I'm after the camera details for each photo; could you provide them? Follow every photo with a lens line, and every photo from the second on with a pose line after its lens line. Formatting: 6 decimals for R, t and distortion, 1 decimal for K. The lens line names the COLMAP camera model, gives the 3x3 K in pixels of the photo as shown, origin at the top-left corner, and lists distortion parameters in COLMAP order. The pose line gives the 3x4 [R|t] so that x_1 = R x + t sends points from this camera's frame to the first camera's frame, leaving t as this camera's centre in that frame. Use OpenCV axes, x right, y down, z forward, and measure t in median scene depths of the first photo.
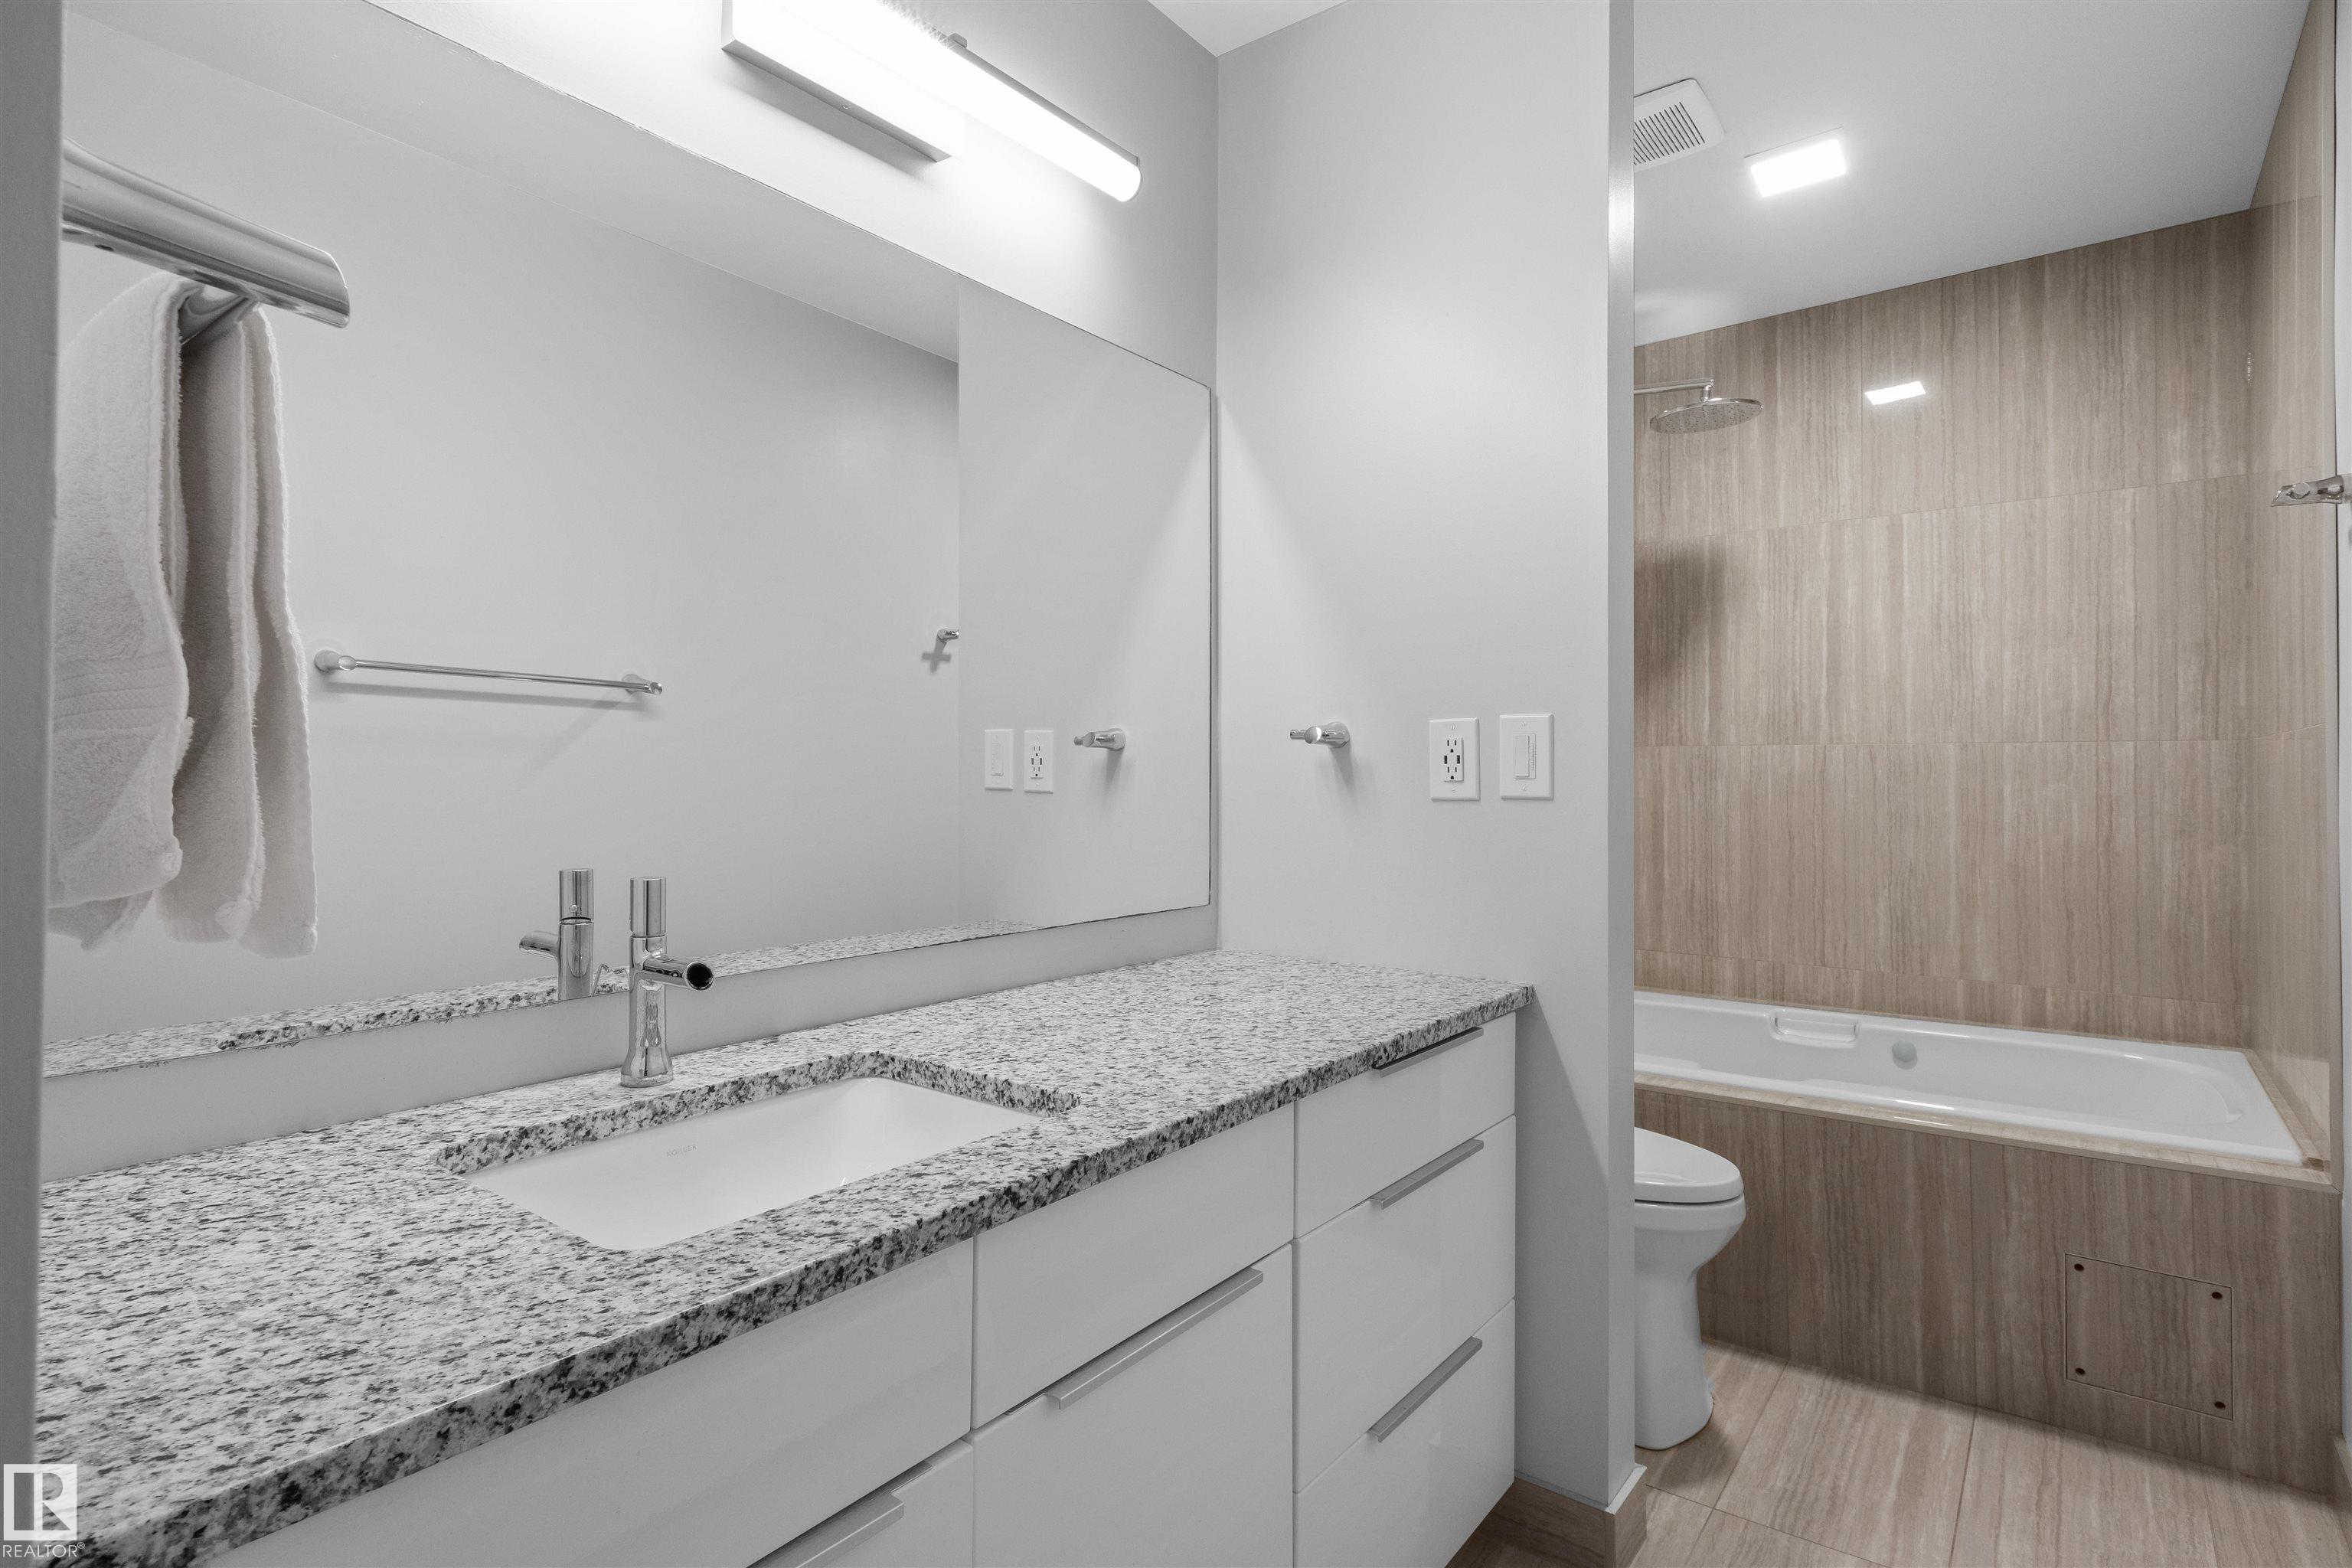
lens RADIAL K [[1128.7, 0, 1177.8], [0, 1128.7, 782.3], [0, 0, 1]] dist [-0.002221, -0.003835]
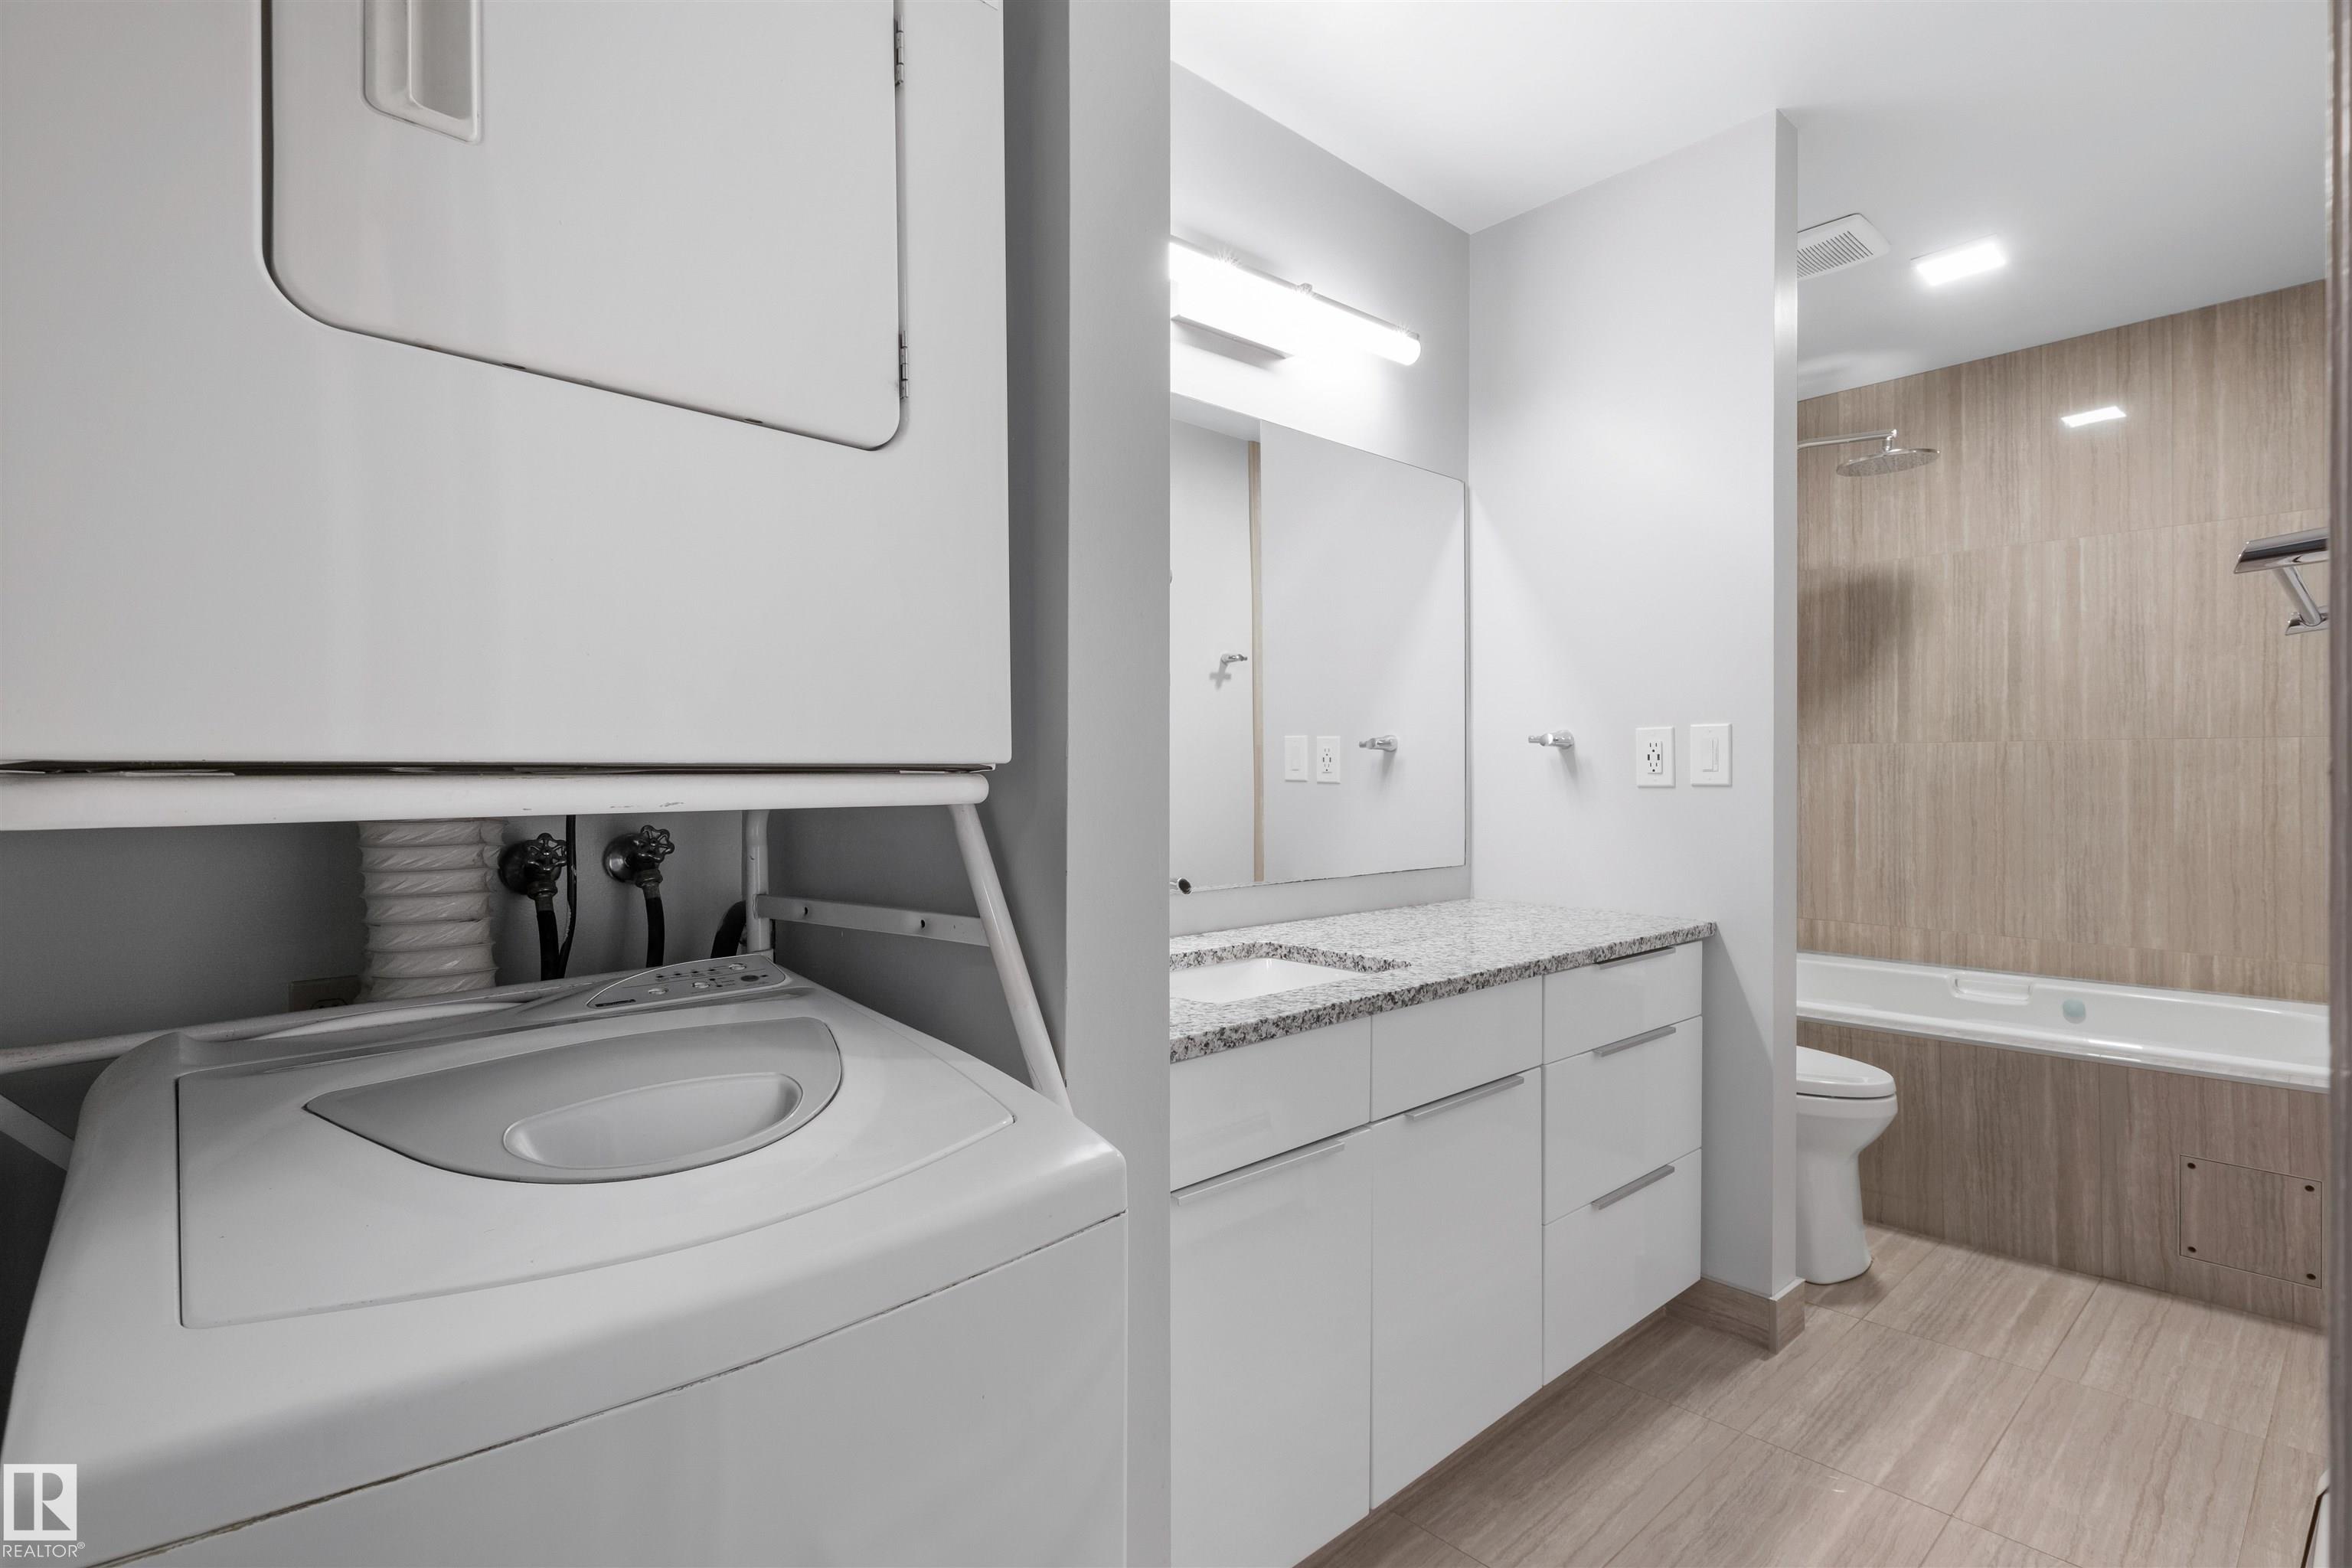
lens RADIAL K [[1128.7, 0, 1173.6], [0, 1128.7, 784.6], [0, 0, 1]] dist [-0.002221, -0.003835]
pose [[0.984367, -0.001330, -0.176127, -0.079510], [0.002043, 0.999990, 0.003862, 0.005903], [0.176120, -0.004162, 0.984360, -0.402402]]
